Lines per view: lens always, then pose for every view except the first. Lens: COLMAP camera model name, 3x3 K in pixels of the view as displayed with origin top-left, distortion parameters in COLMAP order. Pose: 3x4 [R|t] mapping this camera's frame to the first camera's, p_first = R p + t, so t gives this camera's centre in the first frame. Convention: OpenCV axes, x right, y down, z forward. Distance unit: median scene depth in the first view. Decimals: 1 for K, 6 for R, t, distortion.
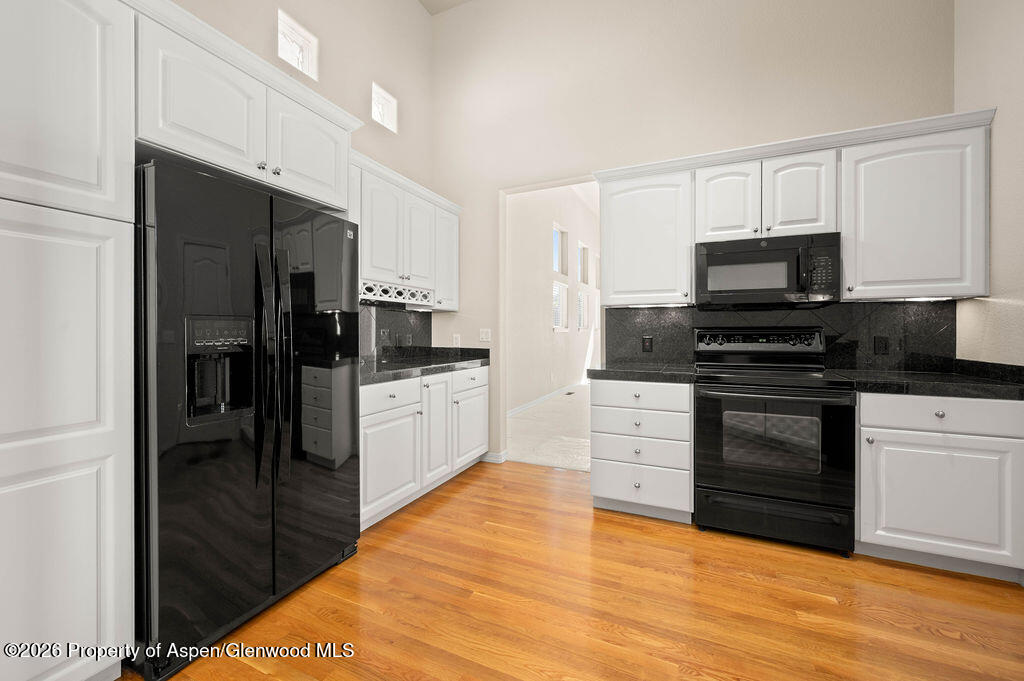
lens RADIAL K [[408.1, 0, 514.8], [0, 408.1, 332.0], [0, 0, 1]] dist [0.006999, -0.001058]
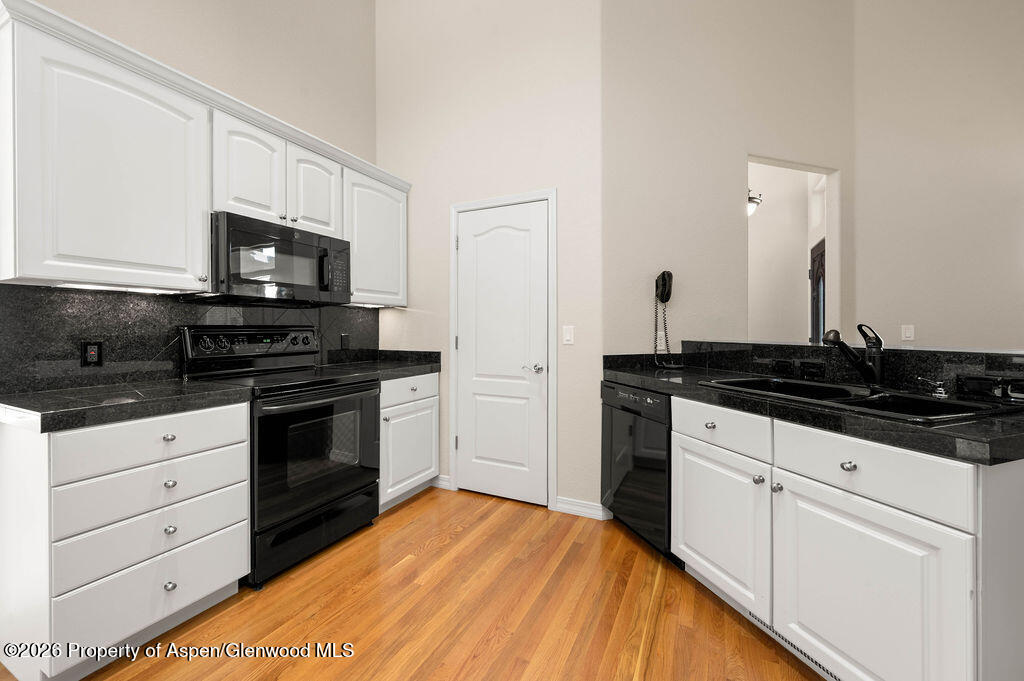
lens RADIAL K [[408.1, 0, 512.6], [0, 408.1, 330.9], [0, 0, 1]] dist [0.006999, -0.001058]
pose [[0.052823, -0.004371, 0.998594, -0.260391], [0.003511, 0.999985, 0.004191, -0.003136], [-0.998598, 0.003285, 0.052837, 0.431375]]
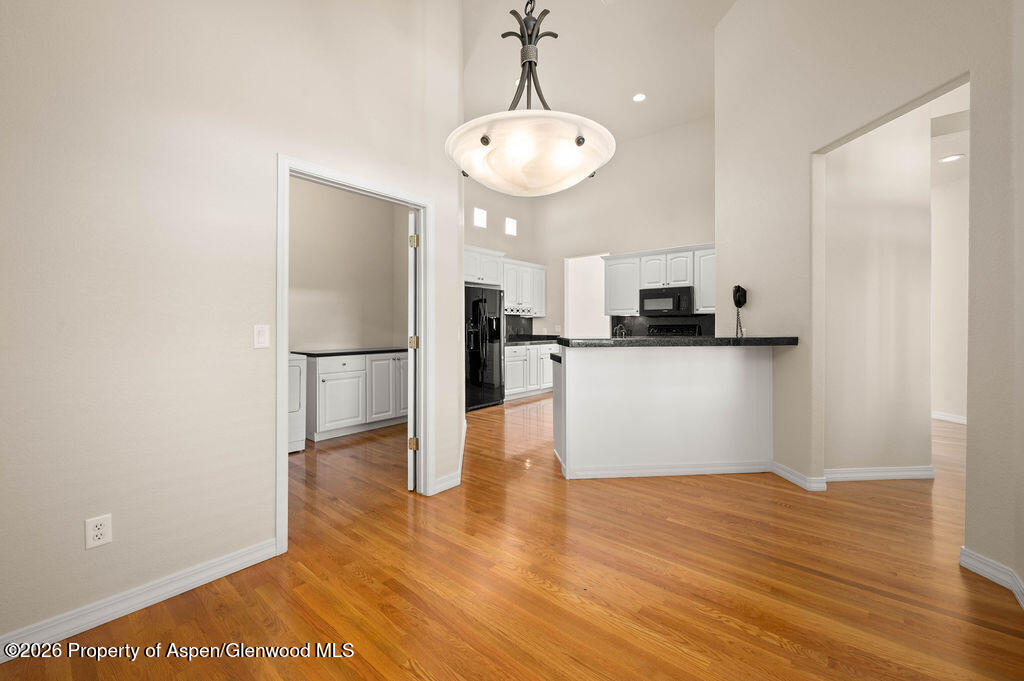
lens RADIAL K [[408.1, 0, 512.5], [0, 408.1, 331.0], [0, 0, 1]] dist [0.006999, -0.001058]
pose [[0.959834, 0.002628, -0.280555, 0.392786], [-0.000925, 0.999980, 0.006202, 0.006959], [0.280566, -0.005693, 0.959818, -1.423796]]
